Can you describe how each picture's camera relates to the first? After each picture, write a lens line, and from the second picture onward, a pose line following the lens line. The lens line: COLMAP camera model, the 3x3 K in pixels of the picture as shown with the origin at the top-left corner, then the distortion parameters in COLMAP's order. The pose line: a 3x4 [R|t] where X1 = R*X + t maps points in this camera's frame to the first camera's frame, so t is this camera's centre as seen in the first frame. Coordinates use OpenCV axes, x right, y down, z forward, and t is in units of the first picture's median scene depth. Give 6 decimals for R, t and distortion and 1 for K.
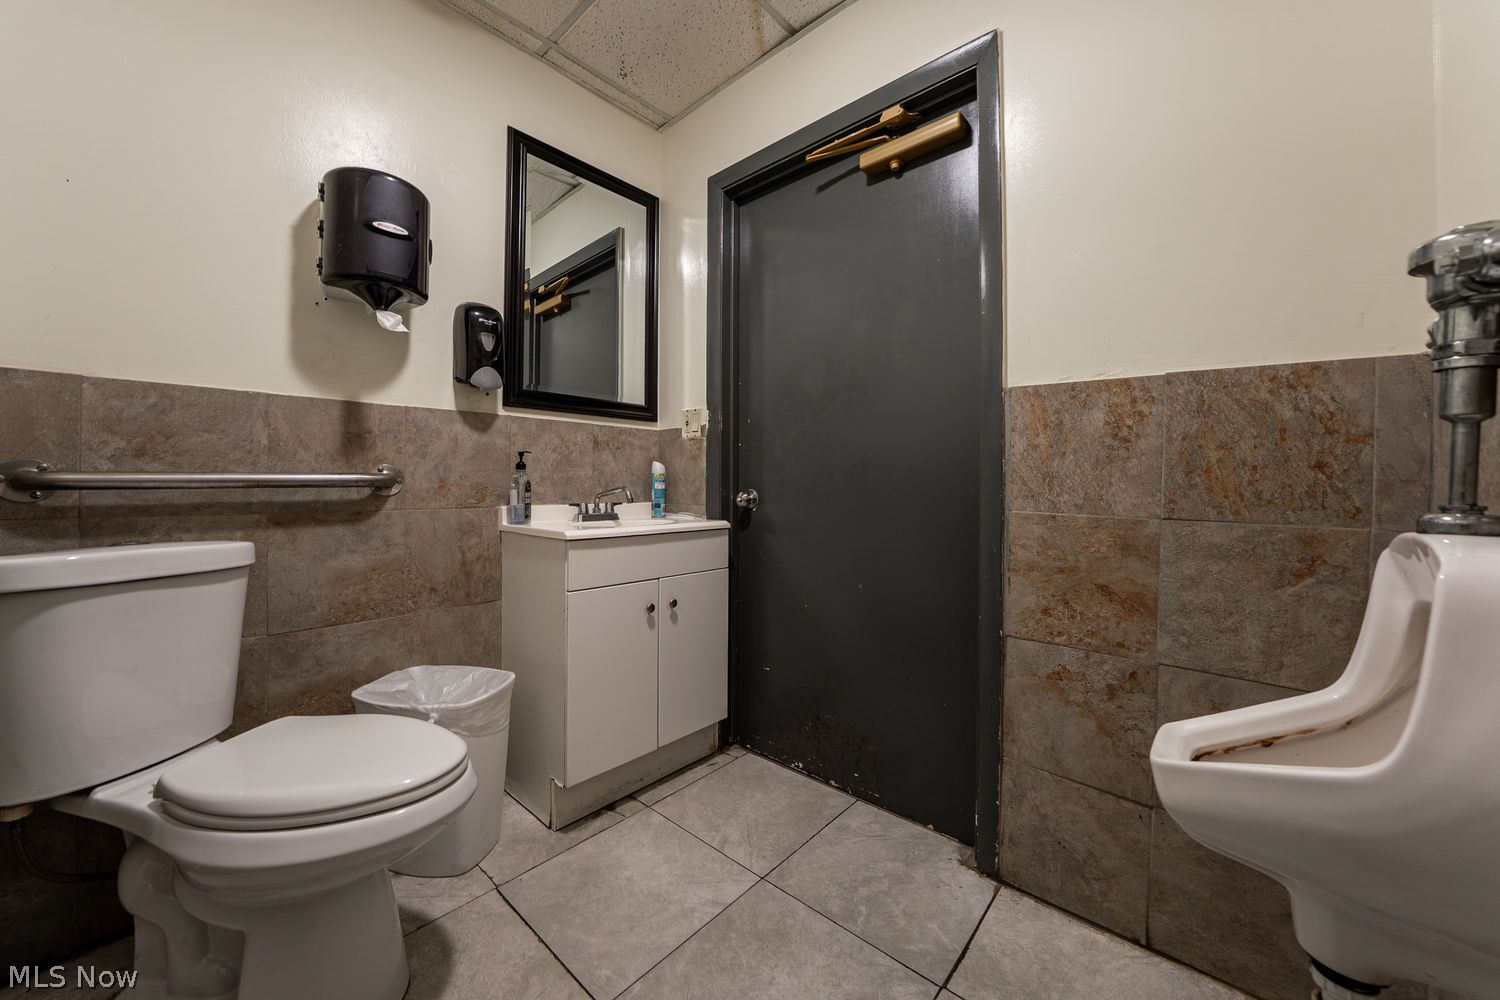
lens RADIAL K [[541.3, 0, 753.0], [0, 541.3, 483.5], [0, 0, 1]] dist [-0.019257, 0.000067]
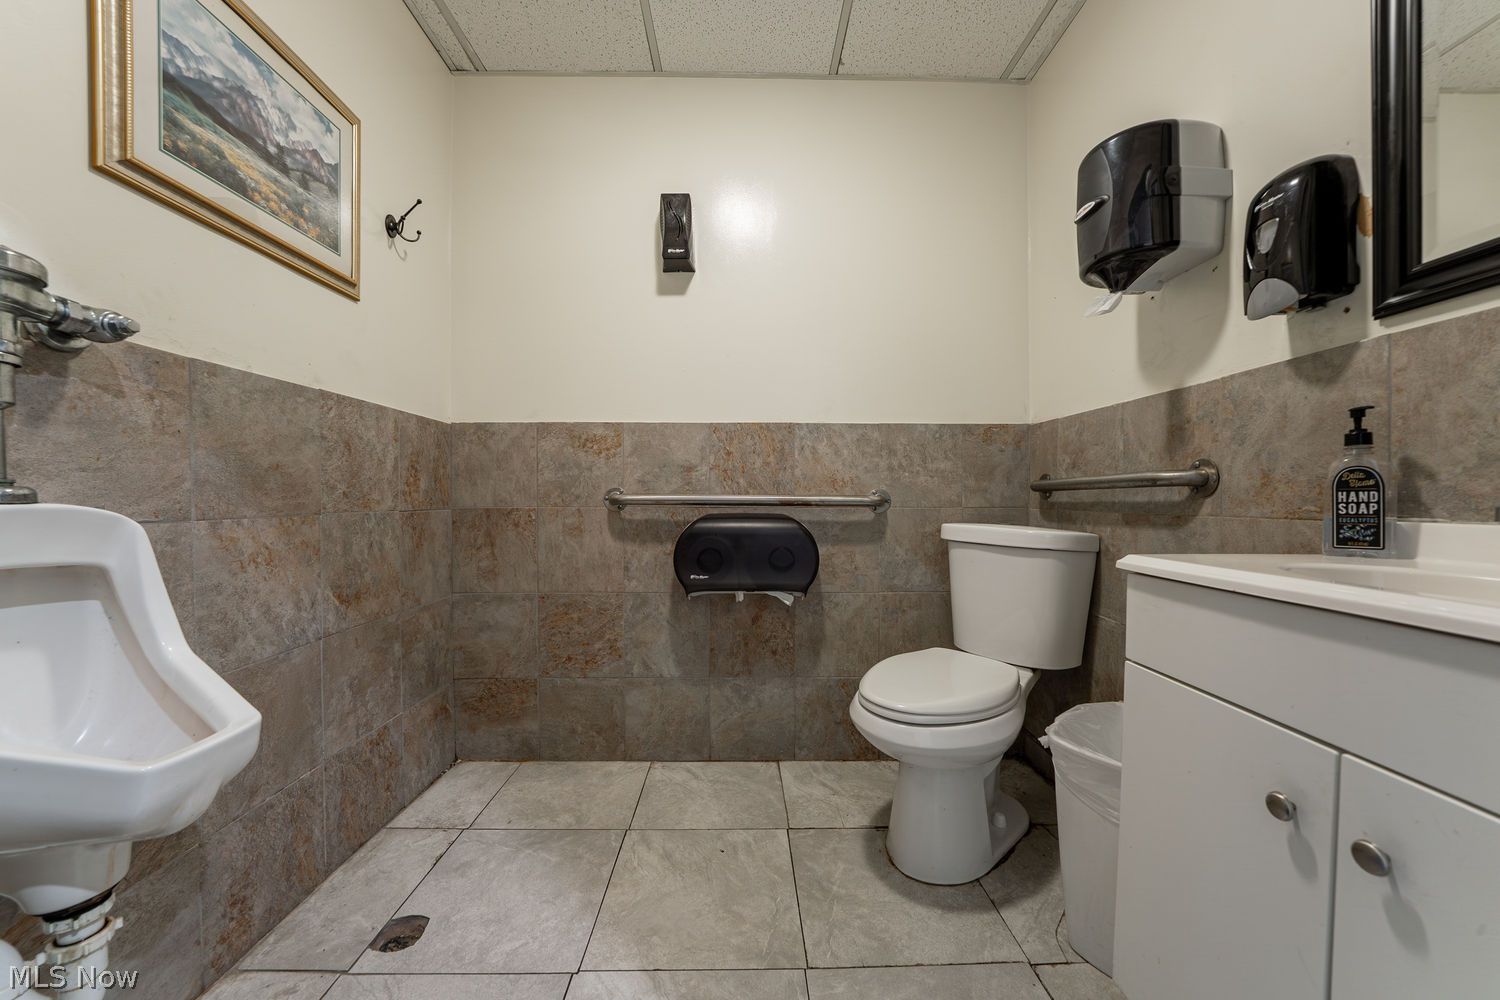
lens RADIAL K [[530.5, 0, 752.3], [0, 530.5, 504.5], [0, 0, 1]] dist [-0.019143, 0.000091]
pose [[-0.737112, 0.000585, -0.675770, 0.308482], [-0.006808, 0.999942, 0.008292, 0.029229], [0.675736, 0.010713, -0.737066, 1.036054]]
